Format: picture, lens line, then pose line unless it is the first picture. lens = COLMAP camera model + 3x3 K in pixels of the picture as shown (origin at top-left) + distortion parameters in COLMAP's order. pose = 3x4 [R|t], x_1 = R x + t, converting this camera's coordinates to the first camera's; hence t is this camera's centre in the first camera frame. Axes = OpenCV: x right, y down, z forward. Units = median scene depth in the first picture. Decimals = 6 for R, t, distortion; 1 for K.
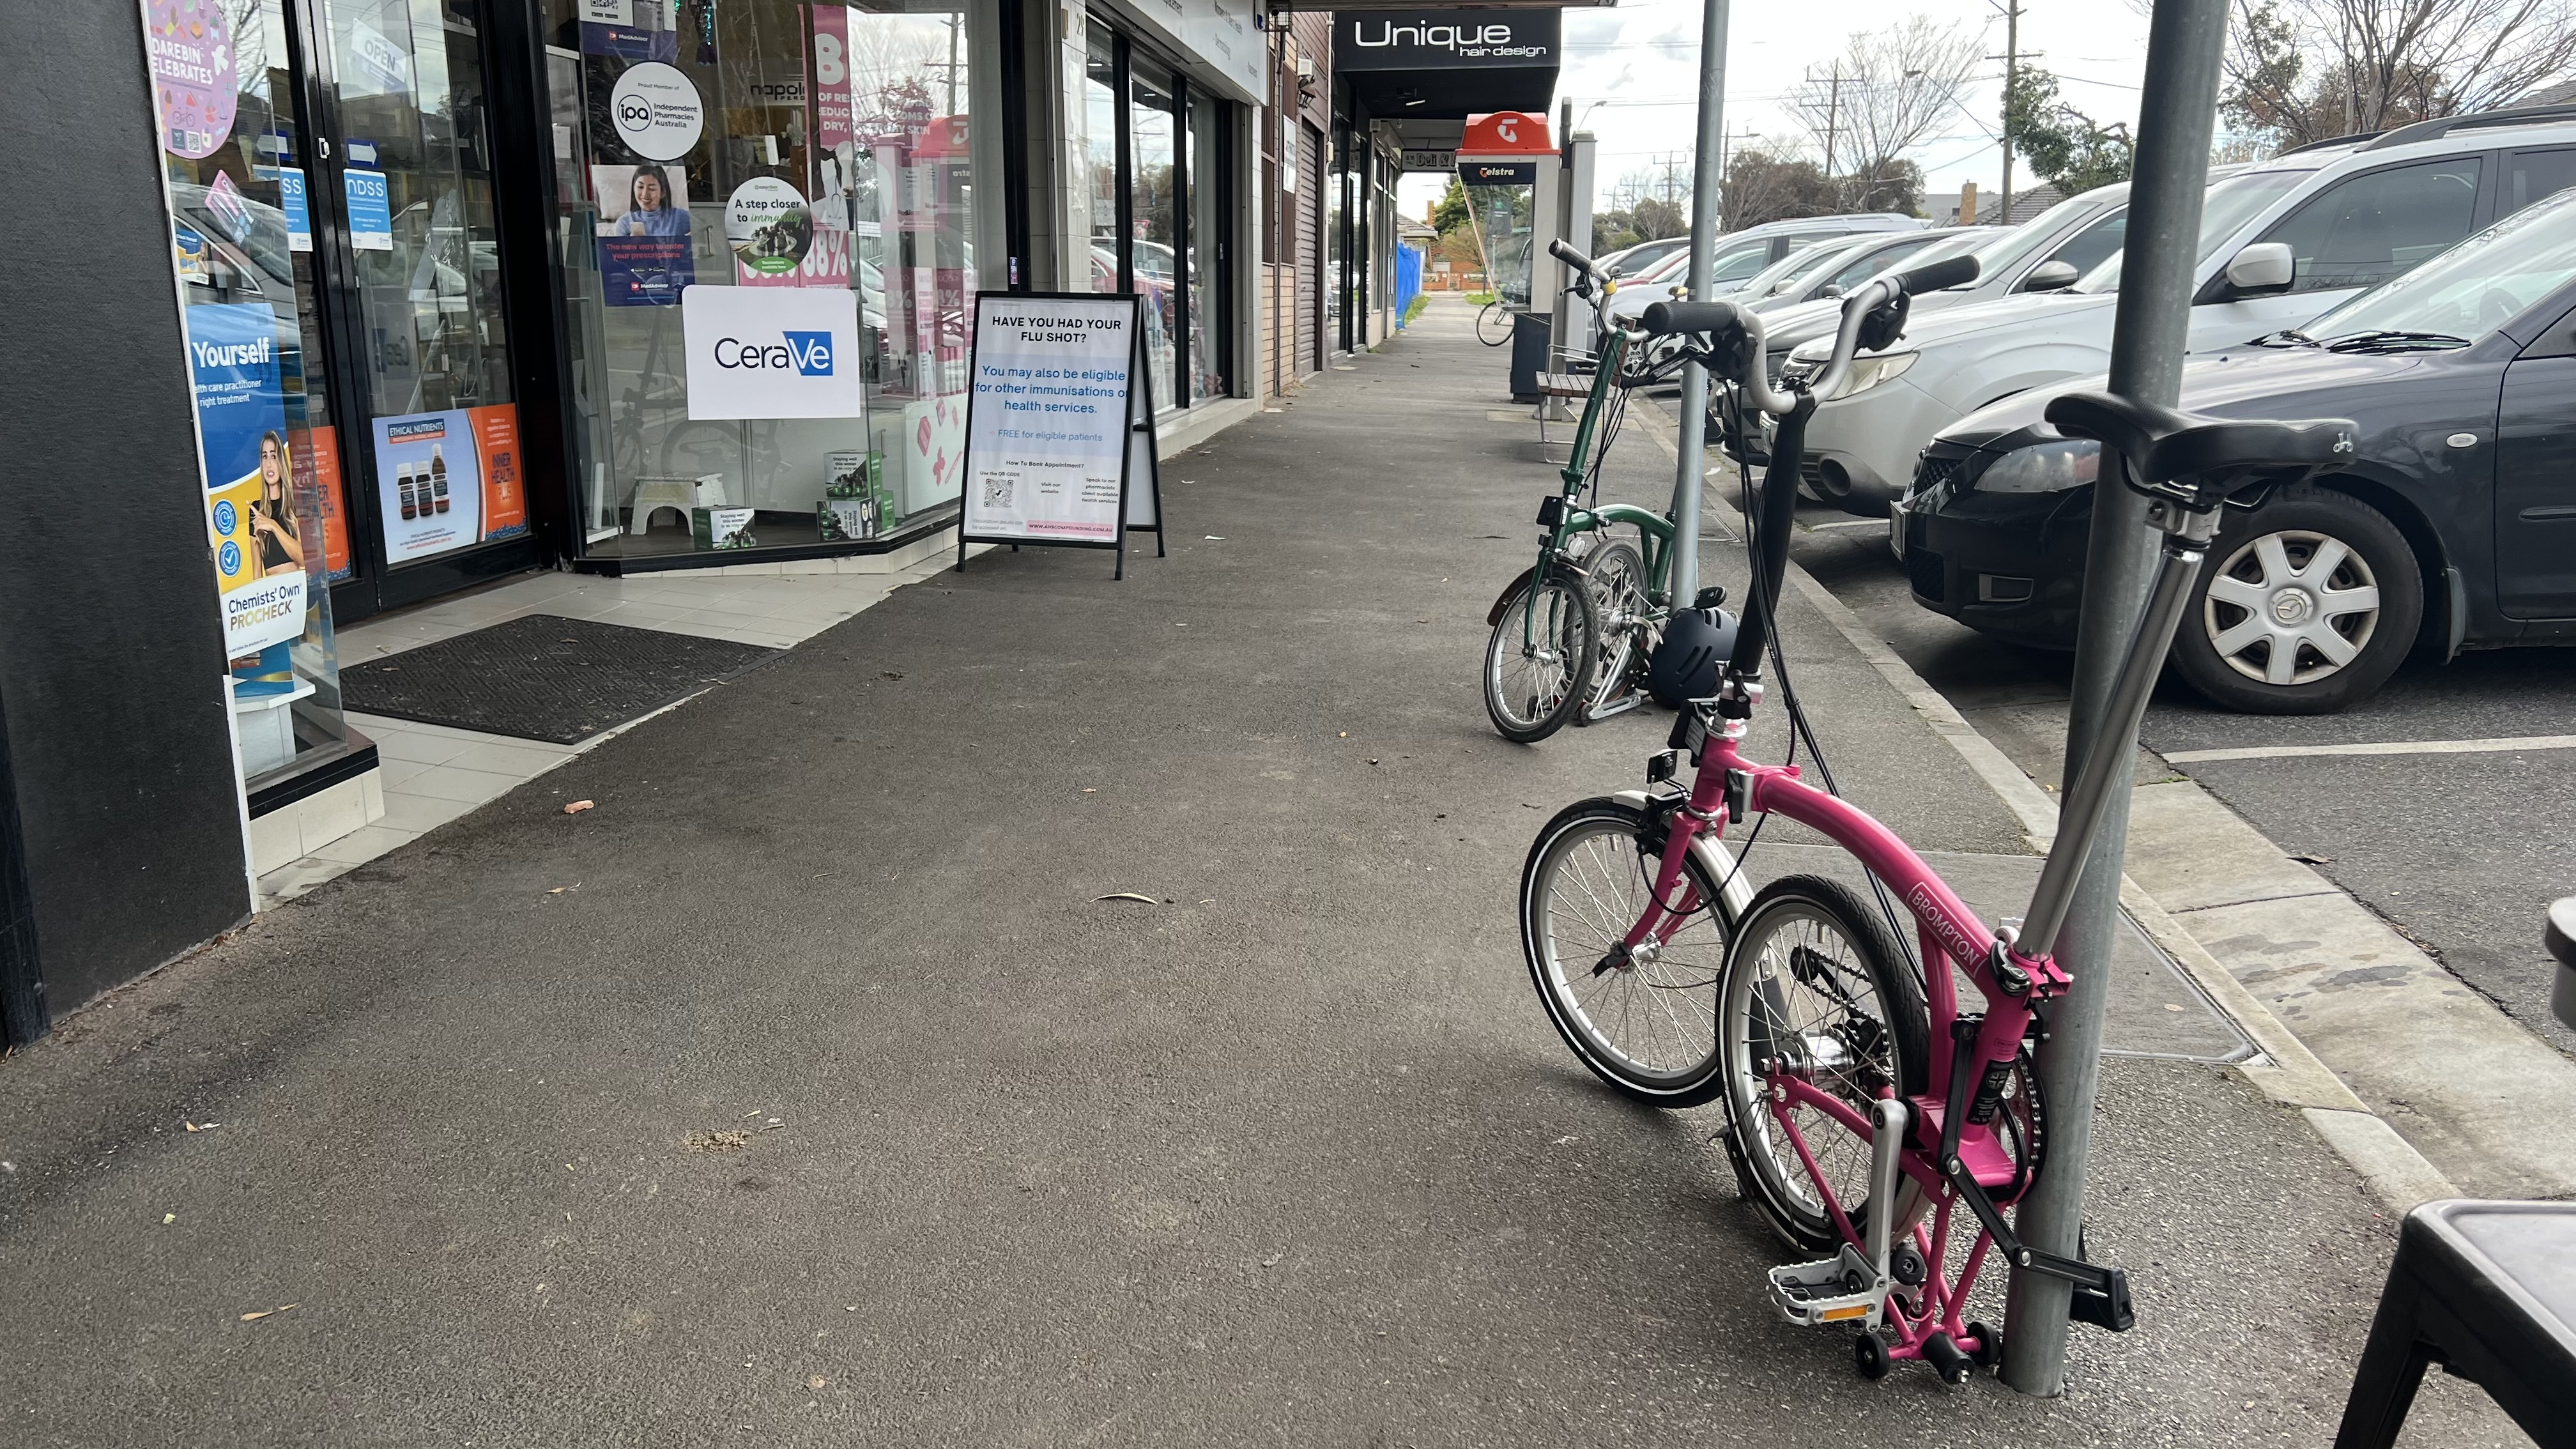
lens RADIAL K [[1936.2, 0, 1288.0], [0, 1936.2, 724.5], [0, 0, 1]] dist [0.000884, 0.000017]
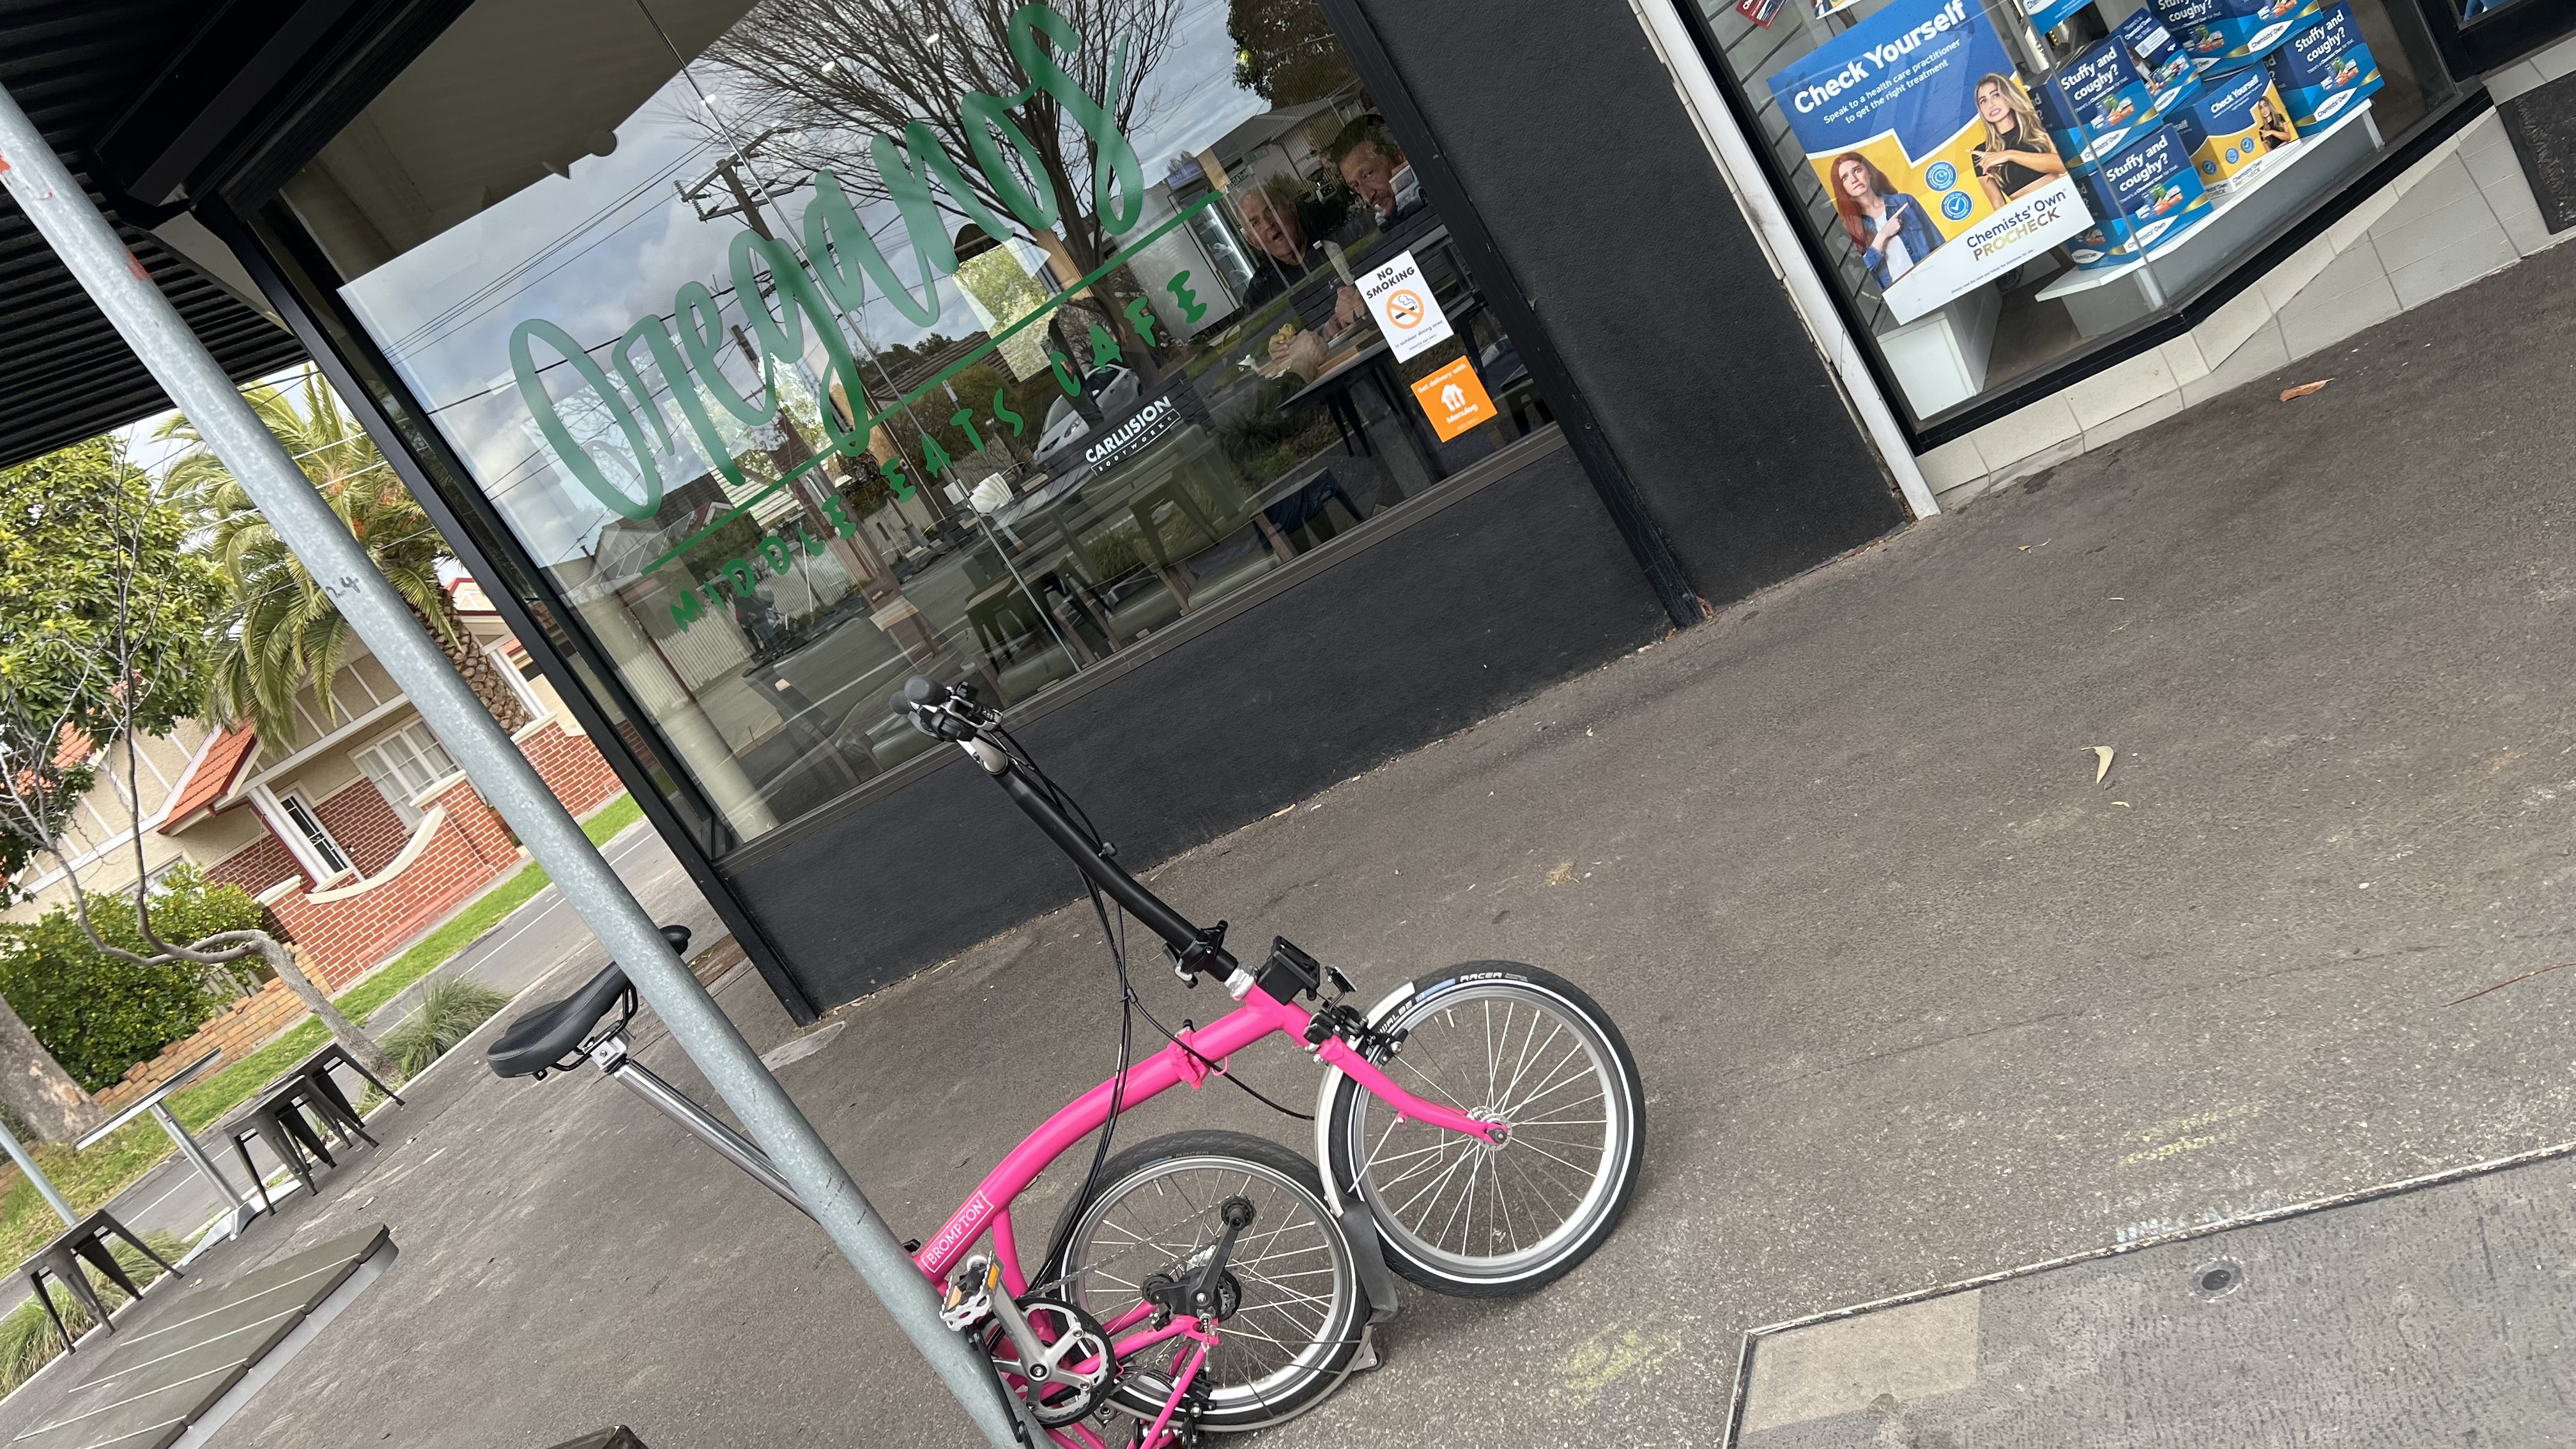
lens RADIAL K [[1936.2, 0, 1288.0], [0, 1936.2, 724.5], [0, 0, 1]] dist [0.000884, 0.000017]
pose [[-0.277574, 0.393046, -0.876623, 0.703396], [0.336901, 0.894356, 0.294320, -0.273611], [0.899695, -0.213640, -0.380667, 0.952464]]
